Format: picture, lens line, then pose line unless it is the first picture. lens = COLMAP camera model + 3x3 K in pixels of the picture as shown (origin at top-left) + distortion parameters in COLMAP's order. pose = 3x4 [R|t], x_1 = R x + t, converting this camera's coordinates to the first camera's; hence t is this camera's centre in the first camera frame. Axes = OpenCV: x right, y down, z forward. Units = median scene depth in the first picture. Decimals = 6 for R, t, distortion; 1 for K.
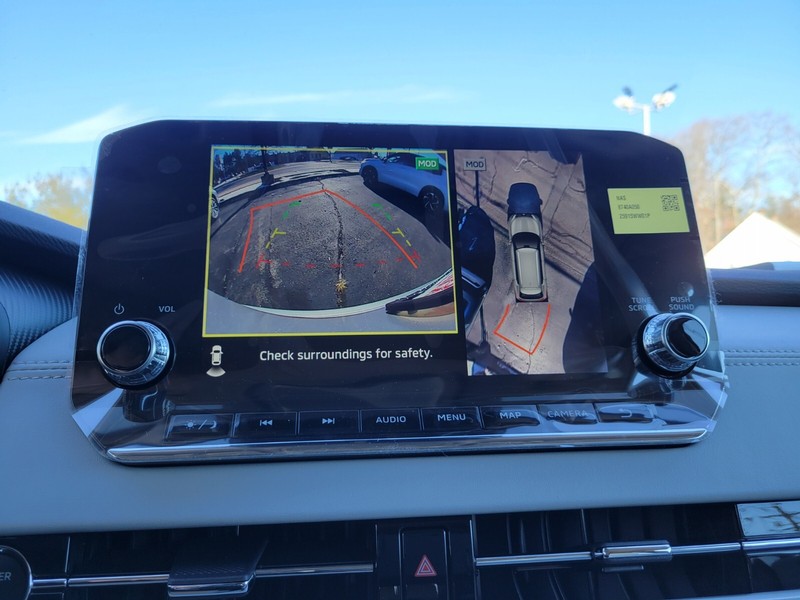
lens RADIAL K [[612.0, 0, 400.2], [0, 612.0, 301.6], [0, 0, 1]] dist [0.013467, -0.002116]
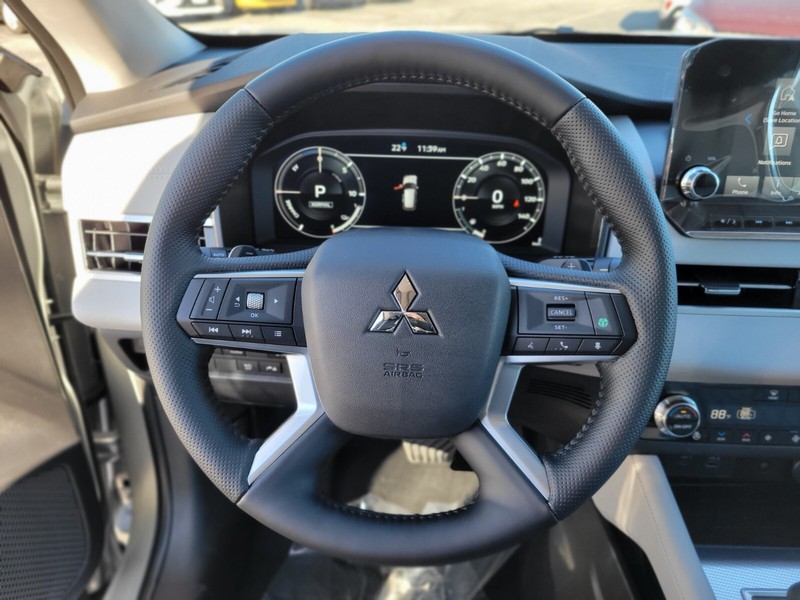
lens RADIAL K [[612.0, 0, 400.2], [0, 612.0, 301.6], [0, 0, 1]] dist [0.013467, -0.002116]
pose [[0.991938, 0.089471, -0.089742, -1.151970], [-0.028787, 0.848752, 0.528007, -0.602944], [0.123410, -0.521167, 0.844485, -0.985586]]
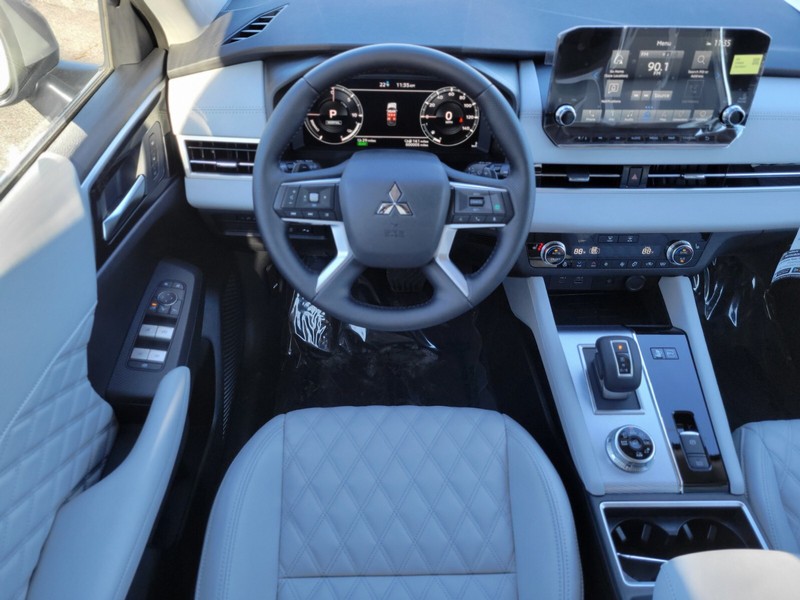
lens RADIAL K [[598.0, 0, 402.5], [0, 598.0, 294.8], [0, 0, 1]] dist [0.032305, -0.003613]
pose [[0.996717, 0.078441, -0.020045, -1.147596], [-0.040855, 0.701054, 0.711937, -1.493484], [0.069898, -0.708781, 0.701957, -2.012322]]
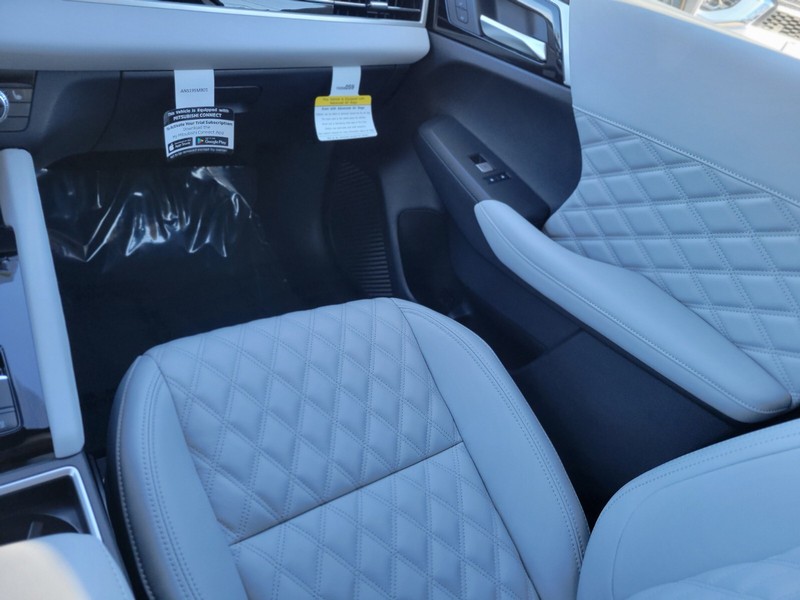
lens RADIAL K [[607.0, 0, 405.6], [0, 607.0, 291.2], [0, 0, 1]] dist [0.034588, -0.007167]
pose [[0.836974, -0.096639, 0.538642, 0.451733], [-0.302946, 0.737882, 0.603120, -0.490488], [-0.455739, -0.667975, 0.588312, -1.694987]]
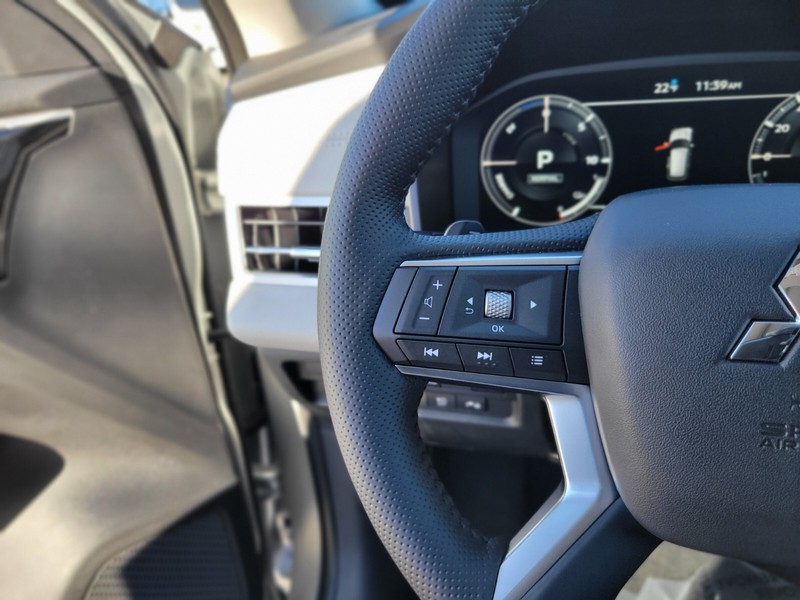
lens RADIAL K [[623.4, 0, 403.8], [0, 623.4, 301.6], [0, 0, 1]] dist [-0.002937, -0.001112]
pose [[0.944165, 0.082685, -0.318930, -1.496565], [0.090201, 0.866145, 0.491587, -0.246709], [0.316887, -0.492906, 0.810325, -0.515941]]
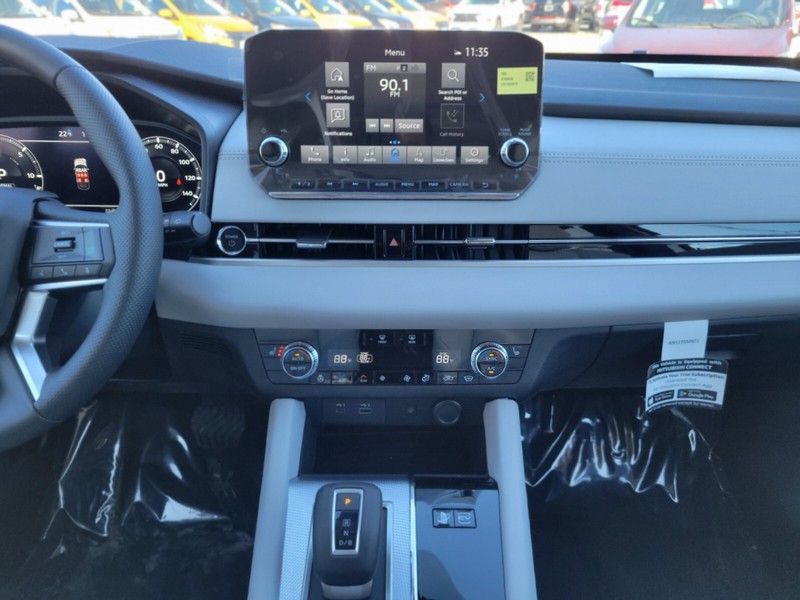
lens RADIAL K [[611.7, 0, 404.3], [0, 611.7, 297.4], [0, 0, 1]] dist [0.029295, -0.004912]
pose [[0.995219, 0.059405, -0.077520, 0.275421], [-0.016306, 0.883666, 0.467834, -0.518037], [0.096293, -0.464334, 0.880410, -1.248658]]
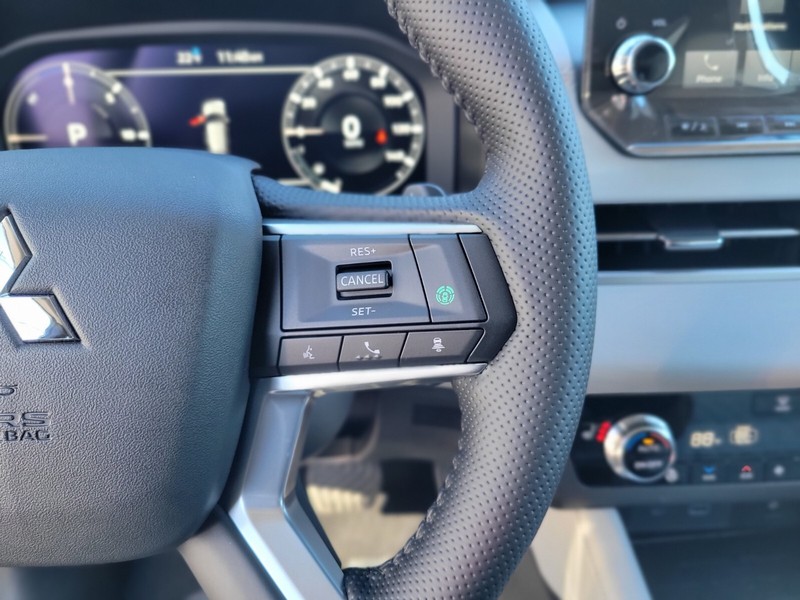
lens RADIAL K [[630.2, 0, 405.4], [0, 630.2, 298.0], [0, 0, 1]] dist [-0.009986, -0.002539]
pose [[0.998255, 0.026710, -0.052664, -0.795446], [0.003764, 0.861254, 0.508161, -0.146211], [0.058930, -0.507472, 0.859651, -0.310619]]
